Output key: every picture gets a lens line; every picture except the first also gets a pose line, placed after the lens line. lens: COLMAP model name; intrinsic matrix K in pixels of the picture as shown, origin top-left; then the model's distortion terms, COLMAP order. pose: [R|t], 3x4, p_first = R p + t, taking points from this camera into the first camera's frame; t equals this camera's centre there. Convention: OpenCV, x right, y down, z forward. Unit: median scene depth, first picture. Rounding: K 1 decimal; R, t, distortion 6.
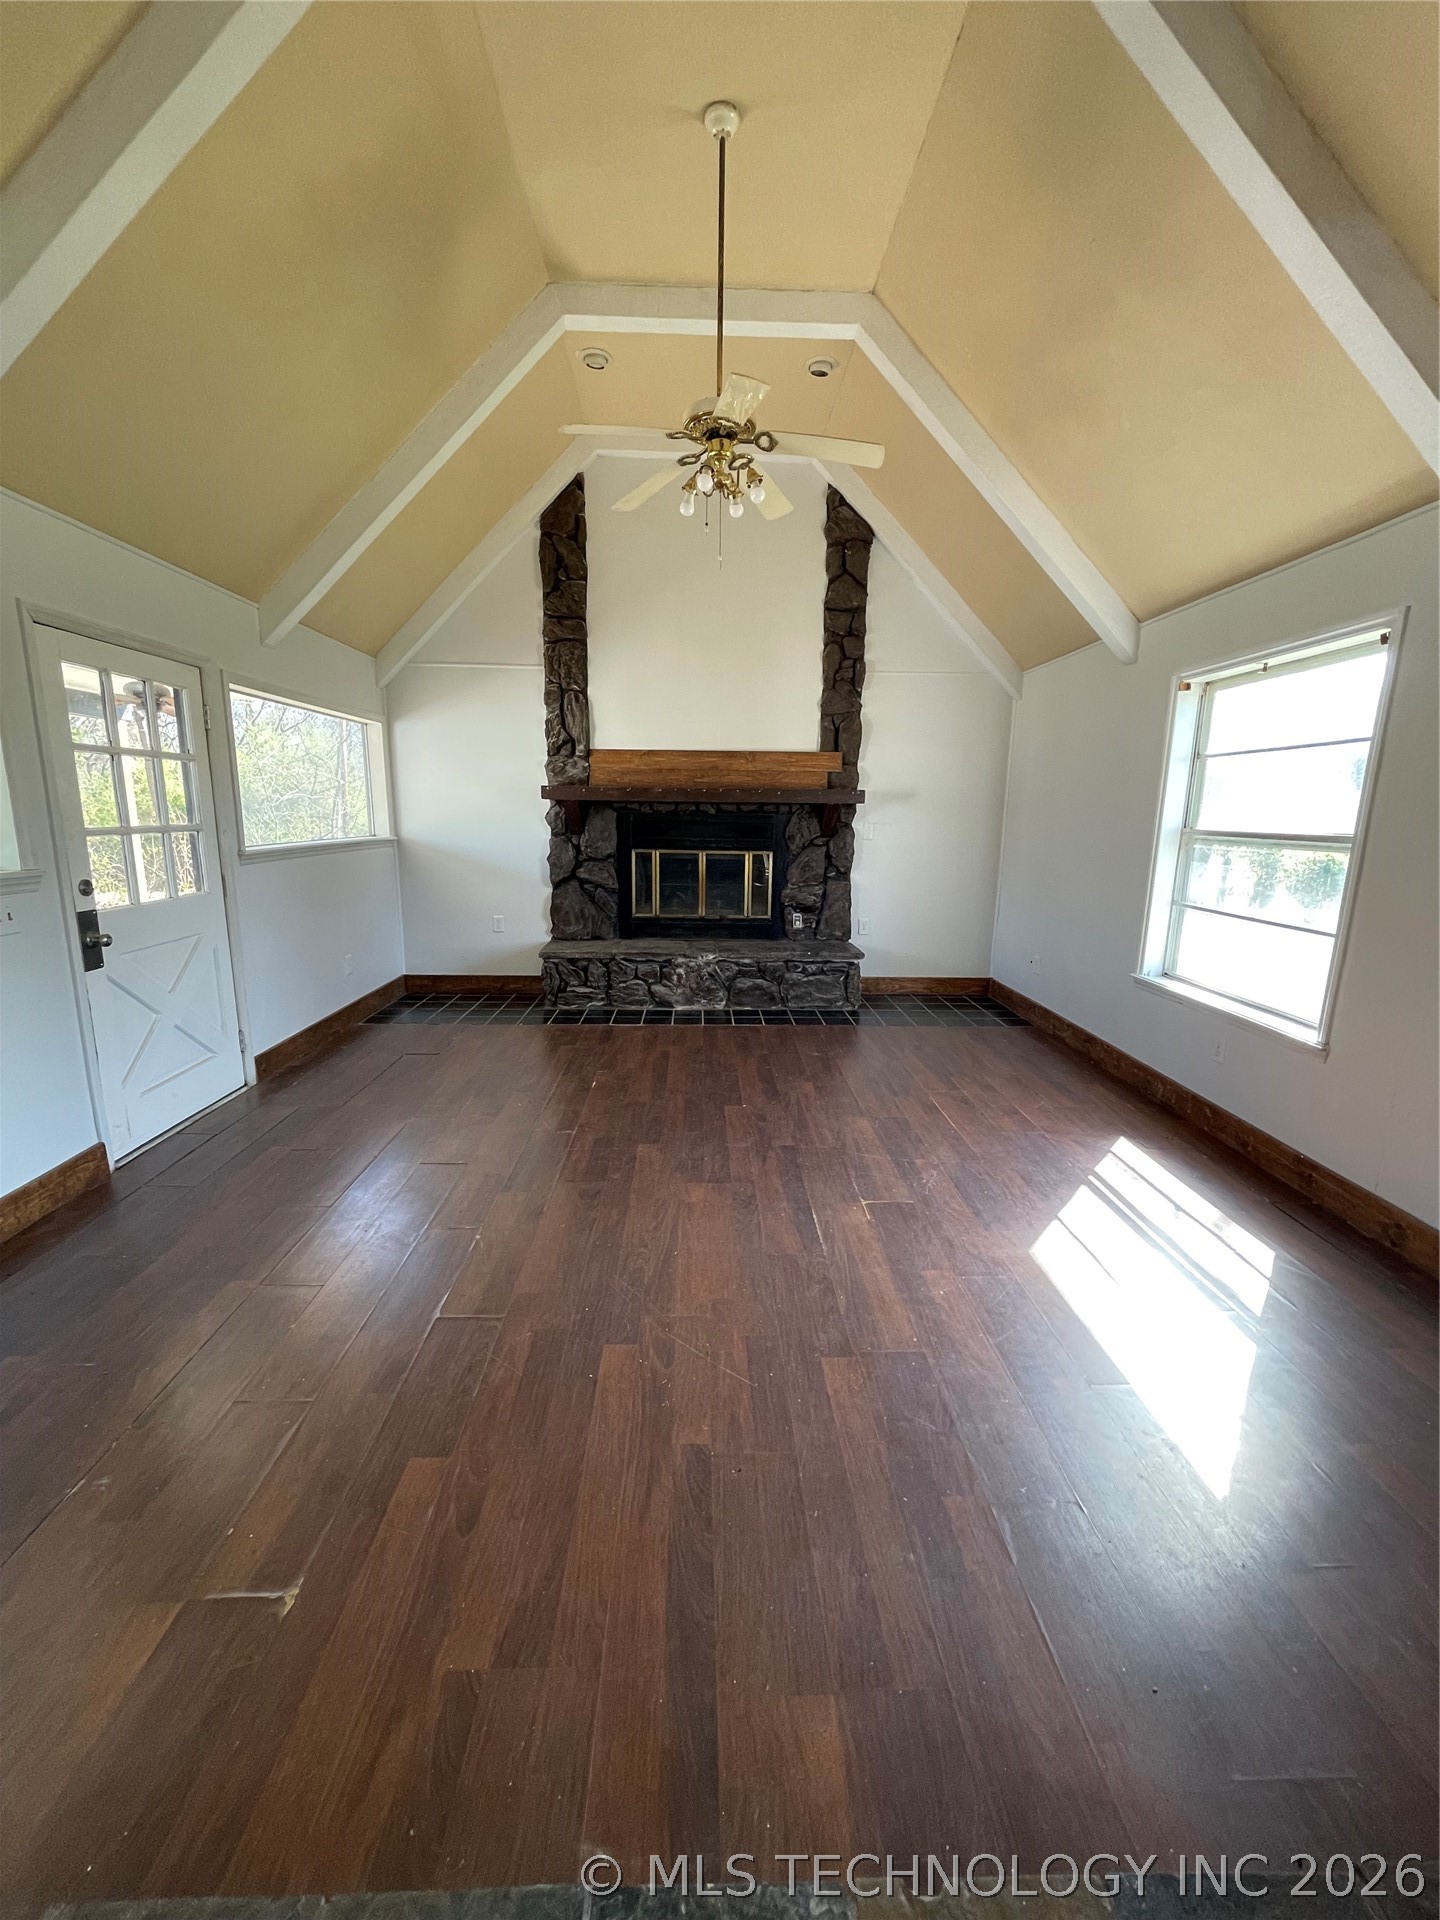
lens RADIAL K [[776.5, 0, 719.4], [0, 776.5, 965.9], [0, 0, 1]] dist [0.001866, 0.000236]
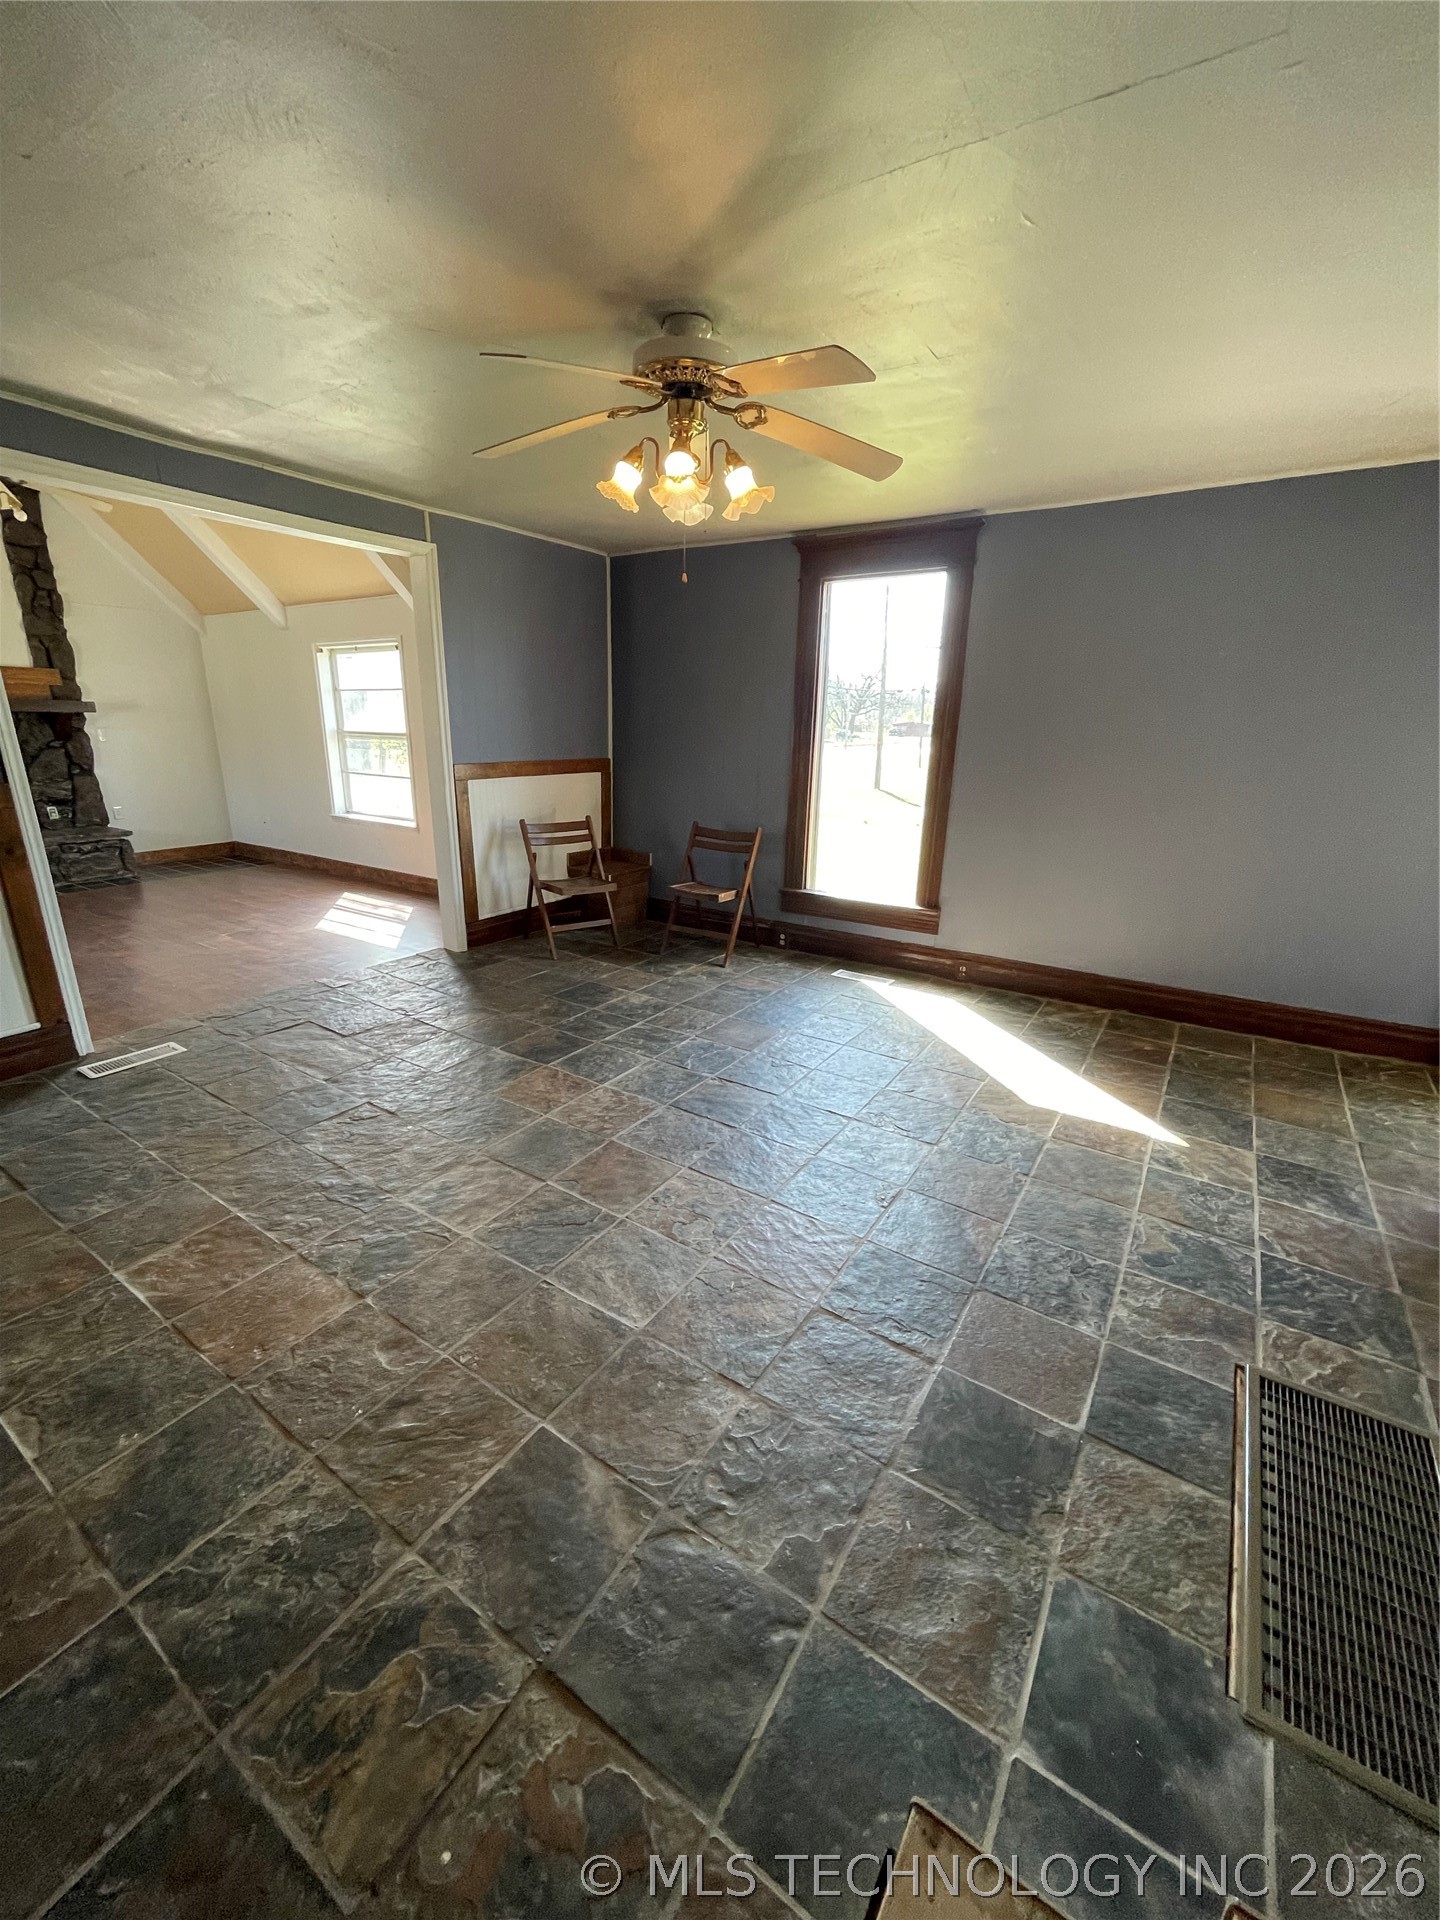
lens RADIAL K [[776.5, 0, 718.0], [0, 776.5, 964.1], [0, 0, 1]] dist [0.001866, 0.000236]
pose [[0.579422, -0.249135, 0.776017, -0.310960], [0.152397, 0.968460, 0.197128, 0.093018], [-0.800653, 0.004042, 0.599114, -0.571160]]
